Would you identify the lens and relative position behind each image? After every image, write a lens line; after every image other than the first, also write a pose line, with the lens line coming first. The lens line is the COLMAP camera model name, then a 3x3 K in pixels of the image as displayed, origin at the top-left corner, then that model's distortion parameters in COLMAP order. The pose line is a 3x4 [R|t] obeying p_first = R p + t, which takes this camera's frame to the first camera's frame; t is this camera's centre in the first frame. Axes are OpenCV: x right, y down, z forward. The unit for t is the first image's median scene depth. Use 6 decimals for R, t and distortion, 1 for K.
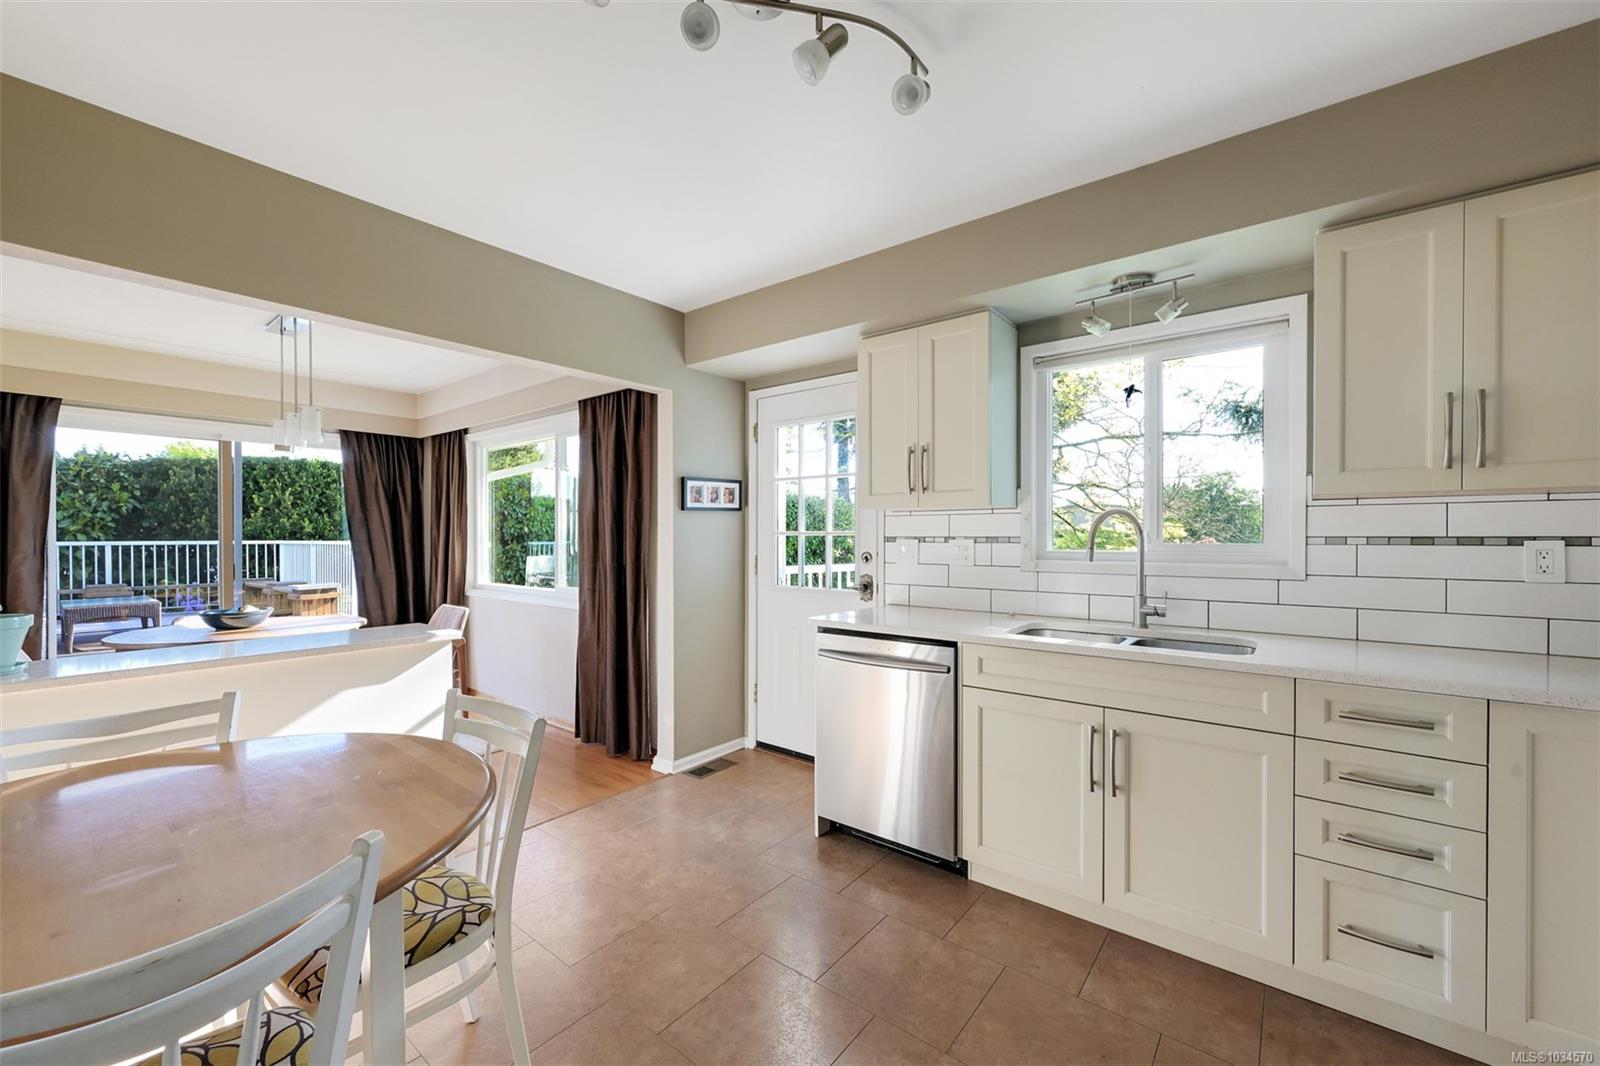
lens RADIAL K [[642.5, 0, 801.5], [0, 642.5, 538.7], [0, 0, 1]] dist [-0.001784, -0.000140]
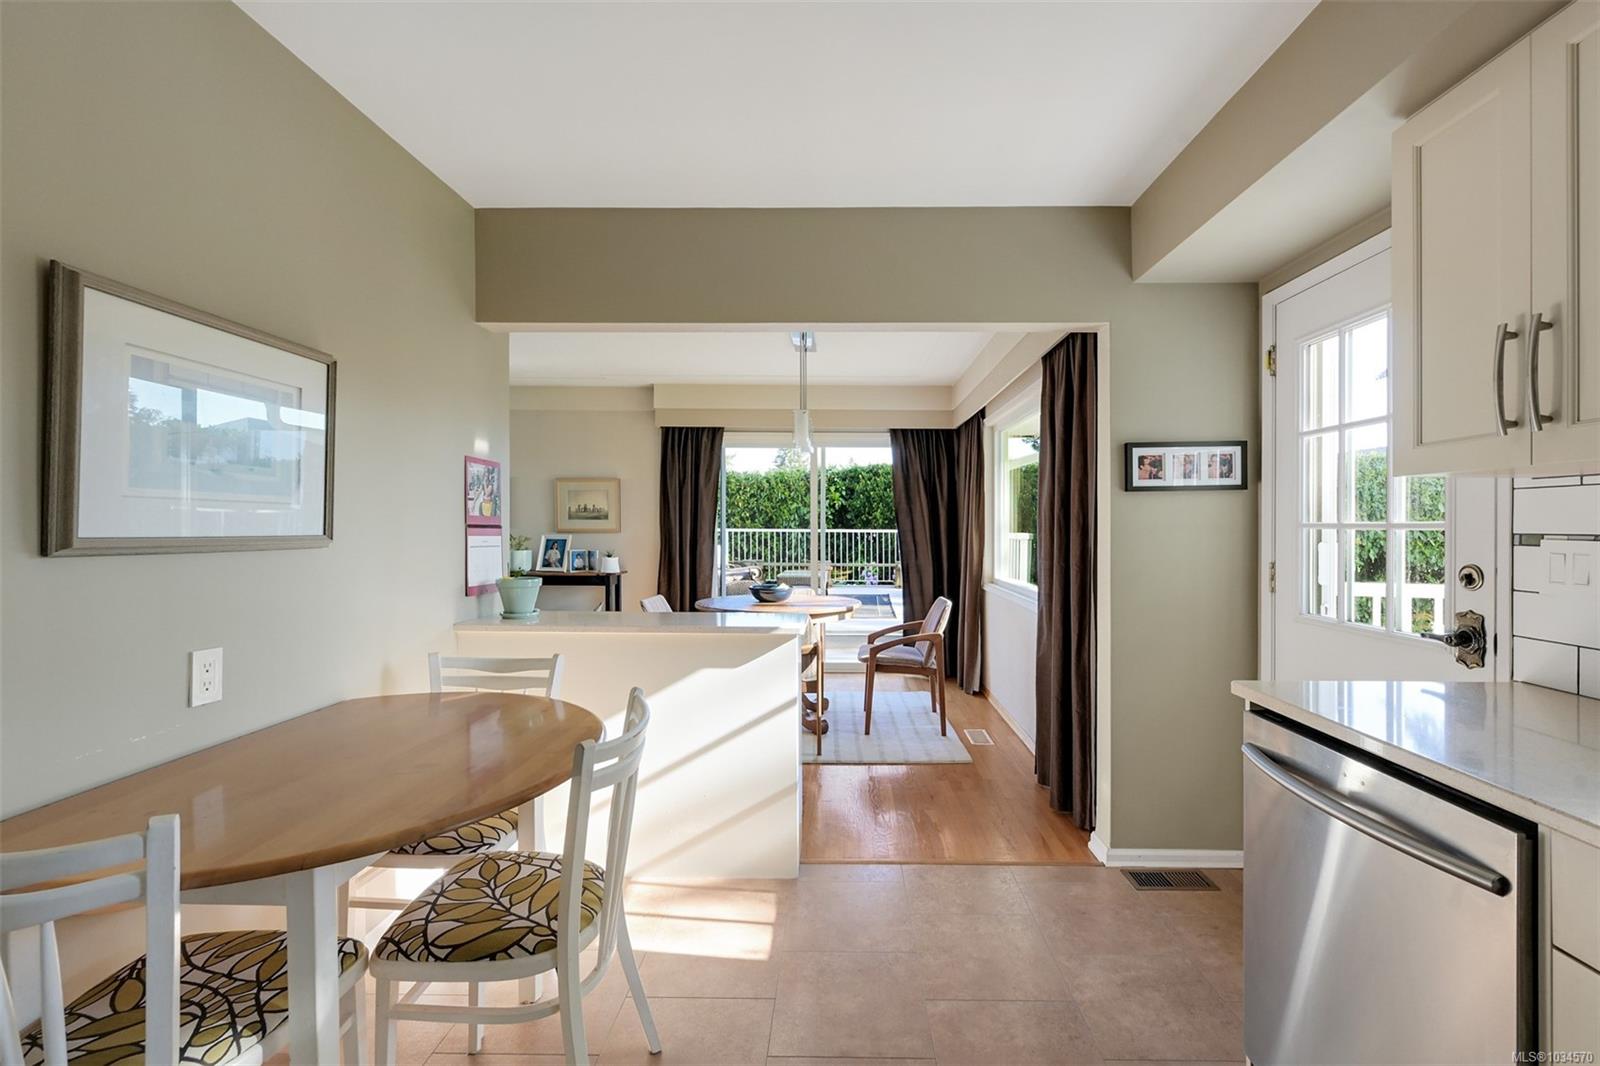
lens RADIAL K [[687.3, 0, 806.9], [0, 687.3, 525.2], [0, 0, 1]] dist [-0.004415, -0.000079]
pose [[0.609318, 0.005378, -0.792908, 0.185652], [-0.011602, 0.999930, -0.002133, -0.002084], [0.792841, 0.010499, 0.609338, 0.264666]]
